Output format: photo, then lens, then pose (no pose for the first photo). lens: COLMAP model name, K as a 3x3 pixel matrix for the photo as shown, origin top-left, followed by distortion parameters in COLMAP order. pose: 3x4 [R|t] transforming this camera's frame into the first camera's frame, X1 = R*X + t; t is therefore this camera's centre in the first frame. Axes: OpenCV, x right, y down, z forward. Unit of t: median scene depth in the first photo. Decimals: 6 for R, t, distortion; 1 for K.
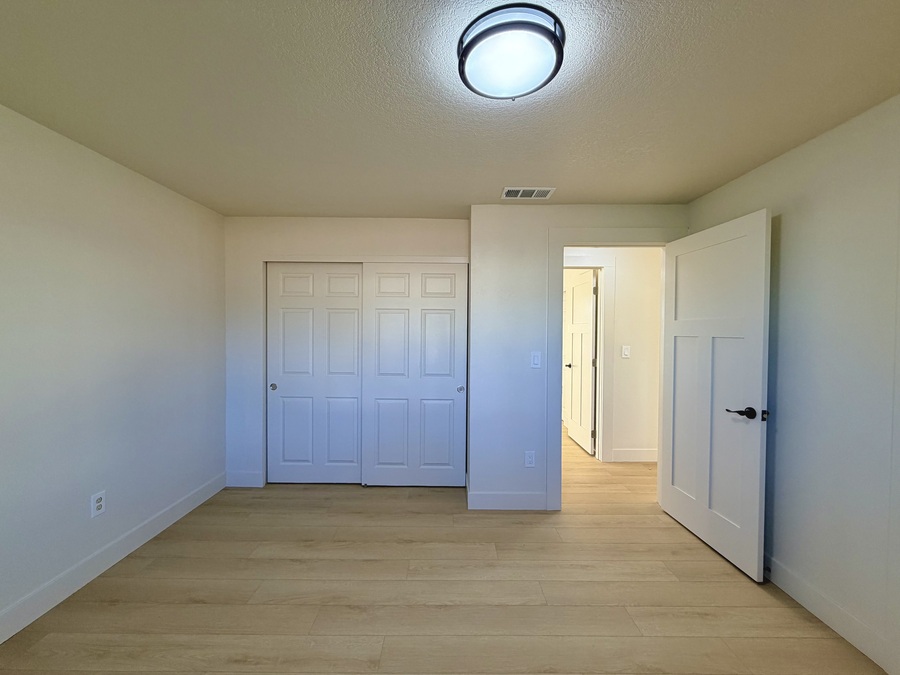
lens RADIAL K [[357.7, 0, 448.0], [0, 357.7, 337.4], [0, 0, 1]] dist [0.000149, 0.000183]
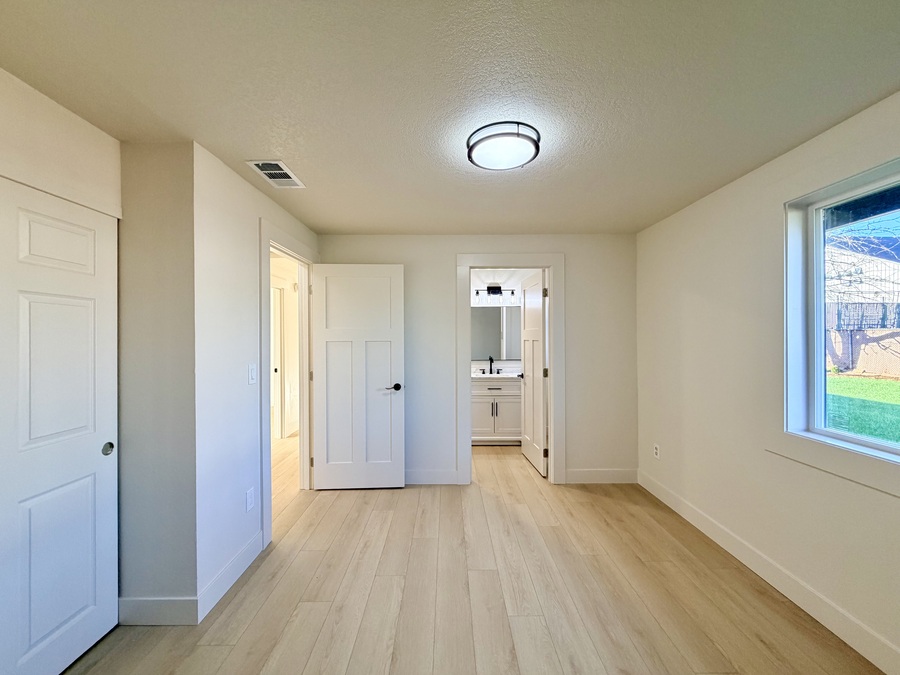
lens RADIAL K [[357.7, 0, 448.0], [0, 357.7, 337.4], [0, 0, 1]] dist [0.000149, 0.000183]
pose [[-0.000644, -0.006272, 0.999980, -0.688680], [0.025432, 0.999657, 0.006286, -0.016569], [-0.999676, 0.025436, -0.000484, 0.670270]]
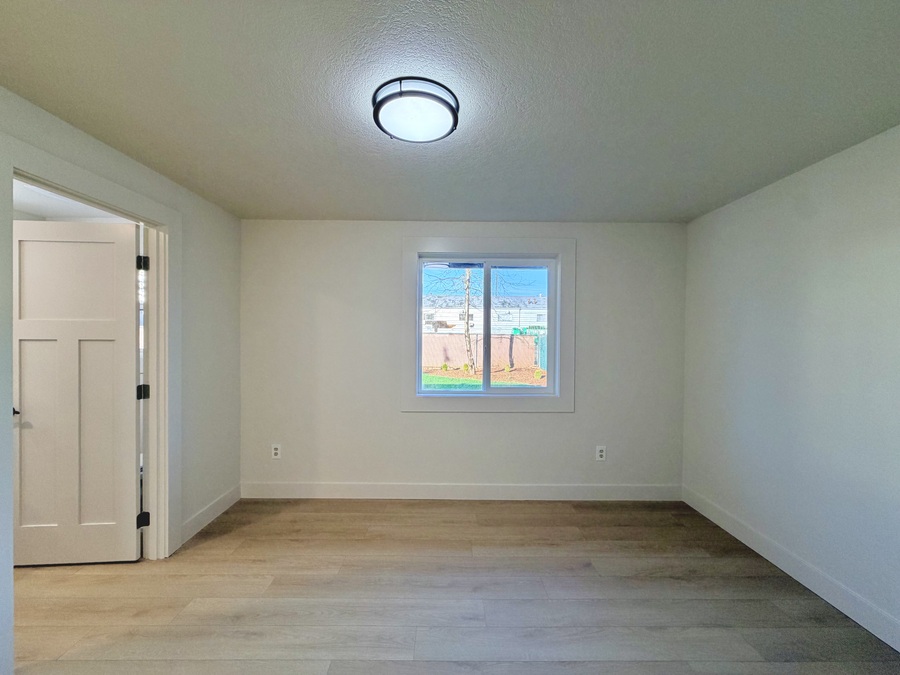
lens RADIAL K [[357.7, 0, 448.0], [0, 357.7, 337.4], [0, 0, 1]] dist [0.000149, 0.000183]
pose [[-0.999929, -0.011667, -0.002474, 0.036938], [-0.011732, 0.999524, 0.028525, -0.026894], [0.002140, 0.028552, -0.999590, 1.212516]]
